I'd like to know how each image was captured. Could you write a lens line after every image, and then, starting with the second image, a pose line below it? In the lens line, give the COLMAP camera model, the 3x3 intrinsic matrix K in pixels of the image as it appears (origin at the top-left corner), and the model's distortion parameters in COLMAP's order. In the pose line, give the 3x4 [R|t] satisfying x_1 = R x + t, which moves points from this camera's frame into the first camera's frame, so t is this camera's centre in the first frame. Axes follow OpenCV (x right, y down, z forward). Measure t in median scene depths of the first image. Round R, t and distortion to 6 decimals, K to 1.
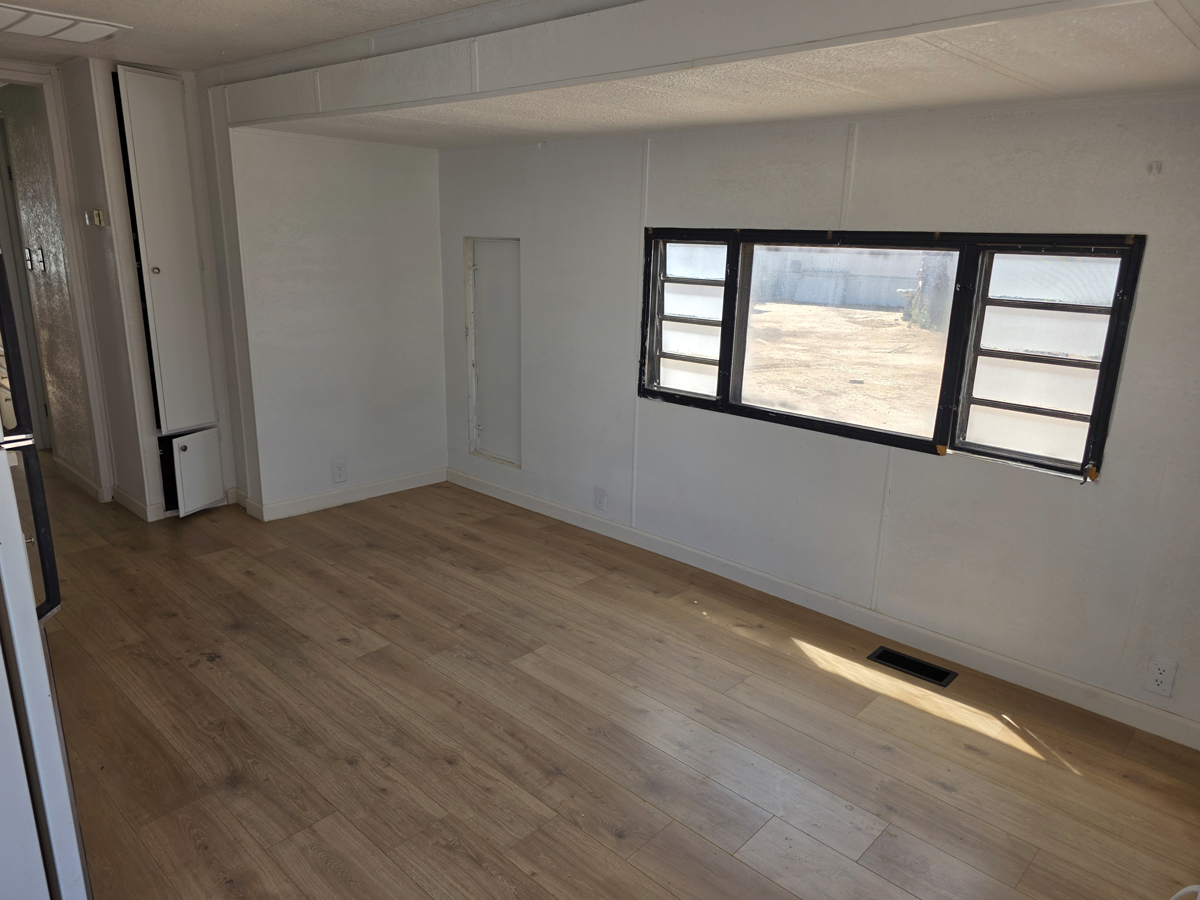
lens RADIAL K [[808.5, 0, 597.1], [0, 808.5, 458.1], [0, 0, 1]] dist [0.060527, -0.056020]
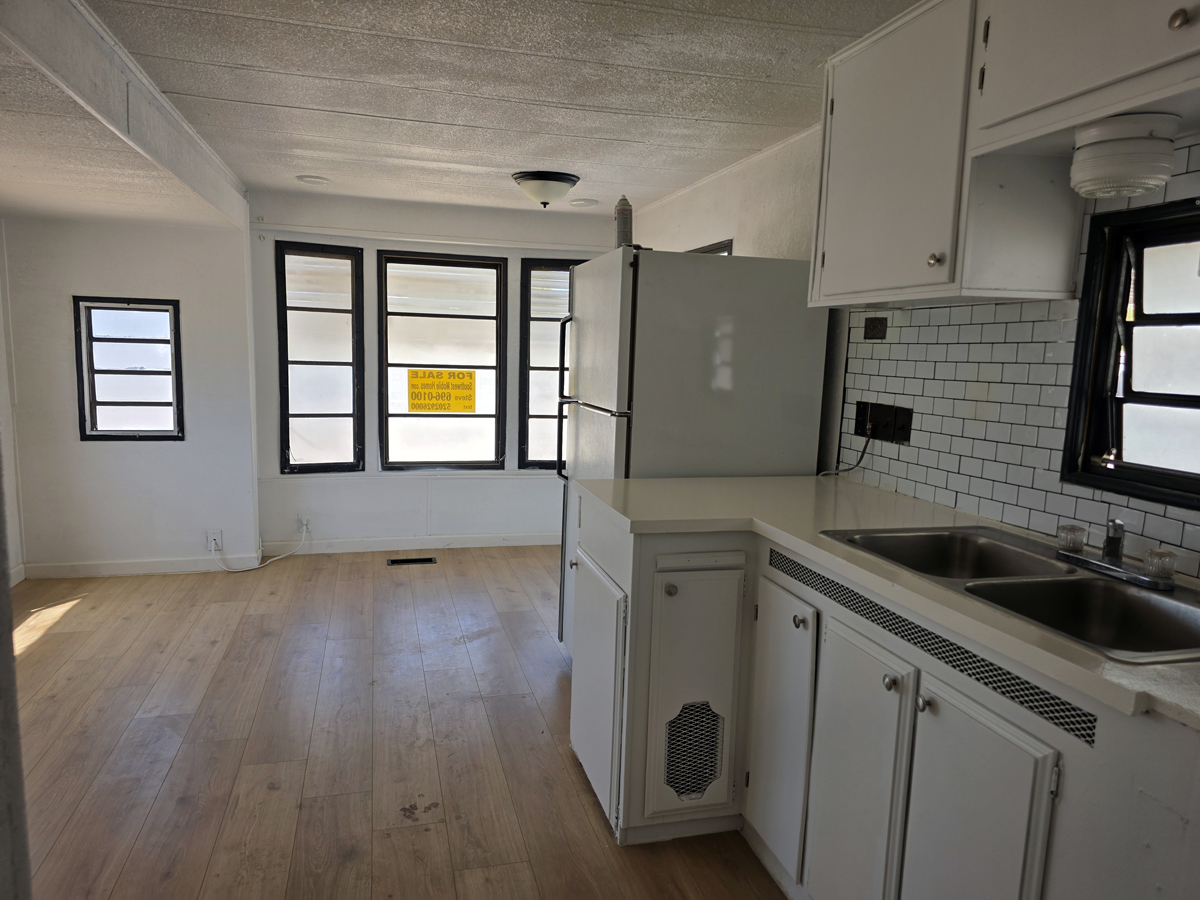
lens RADIAL K [[808.5, 0, 604.9], [0, 808.5, 453.9], [0, 0, 1]] dist [0.060527, -0.056020]
pose [[-0.855004, -0.117692, 0.505091, -0.889366], [0.090857, 0.924857, 0.369303, -0.322614], [-0.510600, 0.361647, -0.780063, 1.247780]]
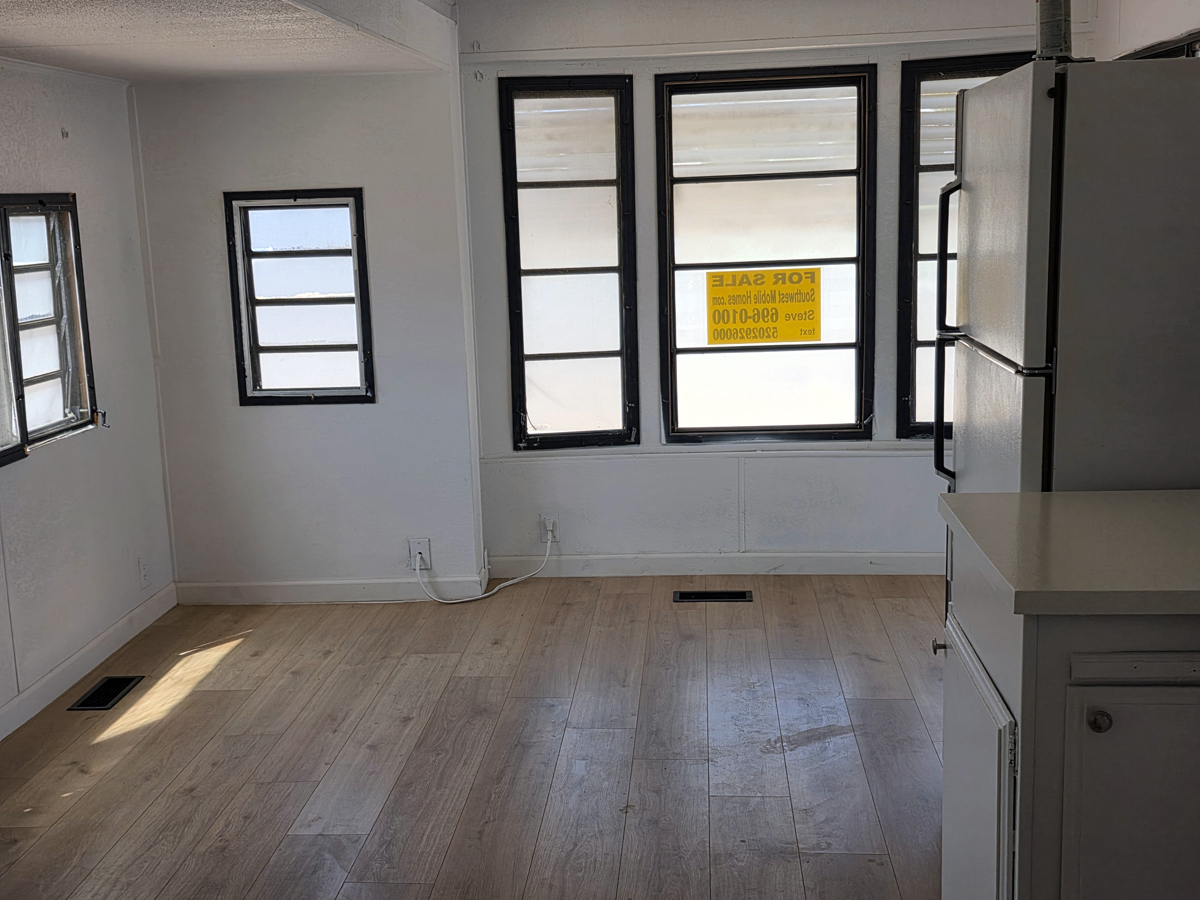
lens RADIAL K [[1396.9, 0, 599.6], [0, 1396.9, 438.5], [0, 0, 1]] dist [0.052364, 0.000000]
pose [[-0.630517, -0.136649, 0.764052, -0.931348], [0.228810, 0.907913, 0.351198, -0.349745], [-0.741684, 0.396259, -0.541187, 1.193148]]
